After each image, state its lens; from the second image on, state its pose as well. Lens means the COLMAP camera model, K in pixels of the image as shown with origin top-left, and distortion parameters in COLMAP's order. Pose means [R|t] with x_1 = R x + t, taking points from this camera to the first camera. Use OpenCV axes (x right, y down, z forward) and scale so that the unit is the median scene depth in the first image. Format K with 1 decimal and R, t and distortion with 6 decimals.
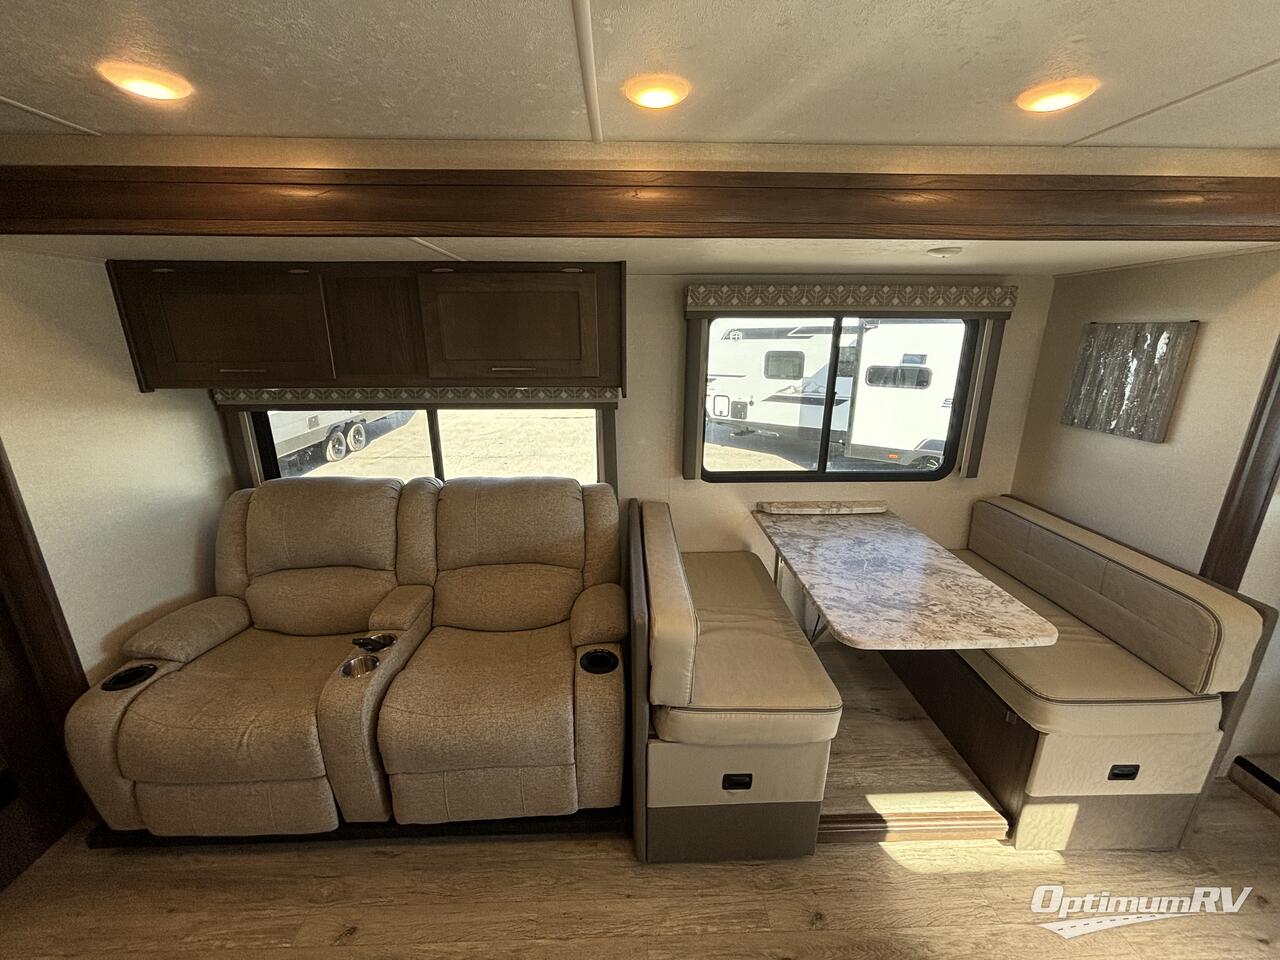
lens RADIAL K [[524.4, 0, 638.7], [0, 524.4, 489.3], [0, 0, 1]] dist [-0.003721, -0.000982]
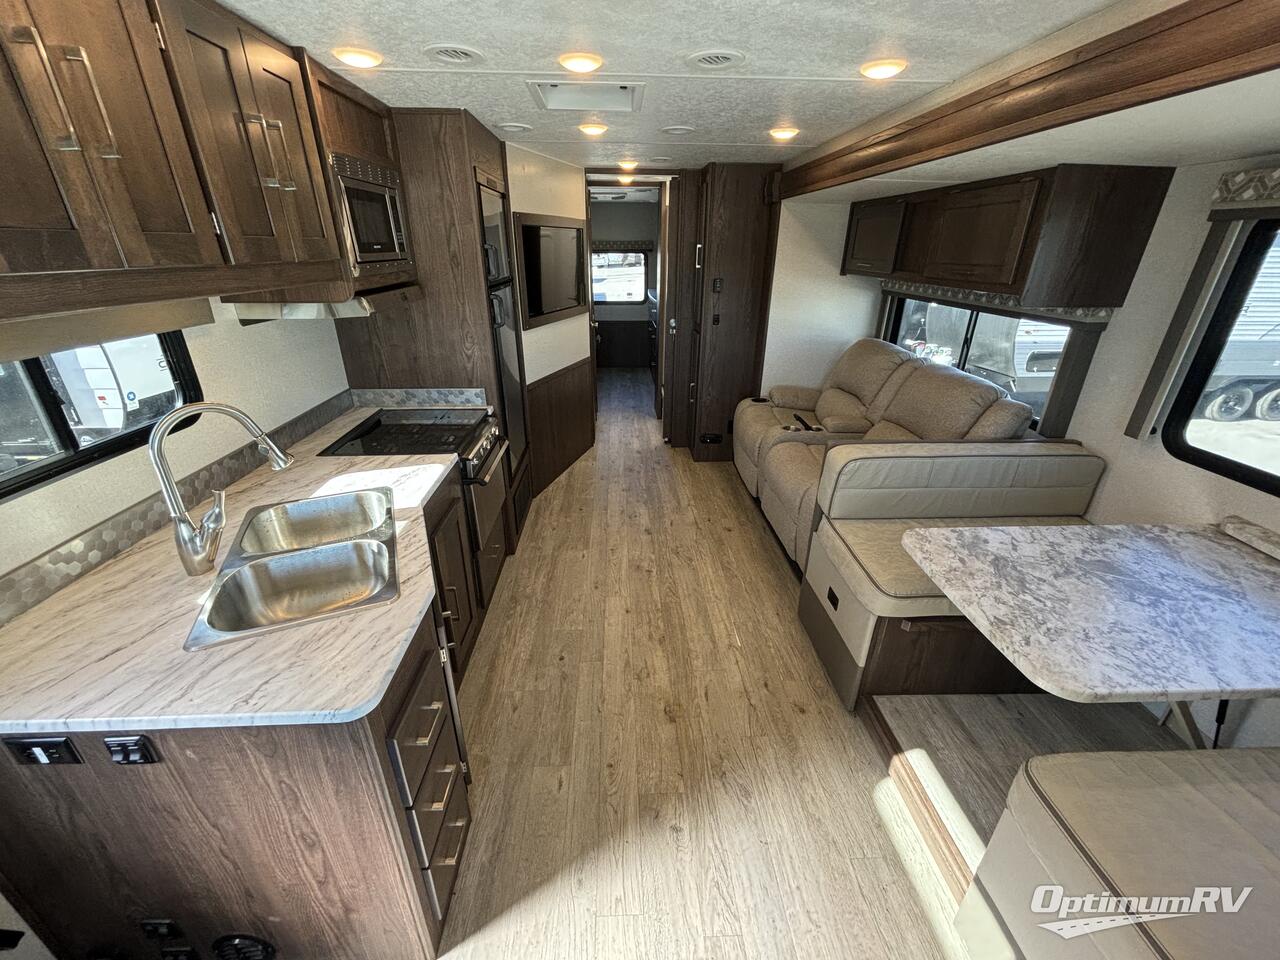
lens RADIAL K [[524.4, 0, 643.6], [0, 524.4, 475.2], [0, 0, 1]] dist [-0.003721, -0.000982]
pose [[0.033846, 0.409207, -0.911813, 1.003765], [-0.310507, 0.871493, 0.379587, -0.050351], [0.949969, 0.270277, 0.156558, 0.210745]]
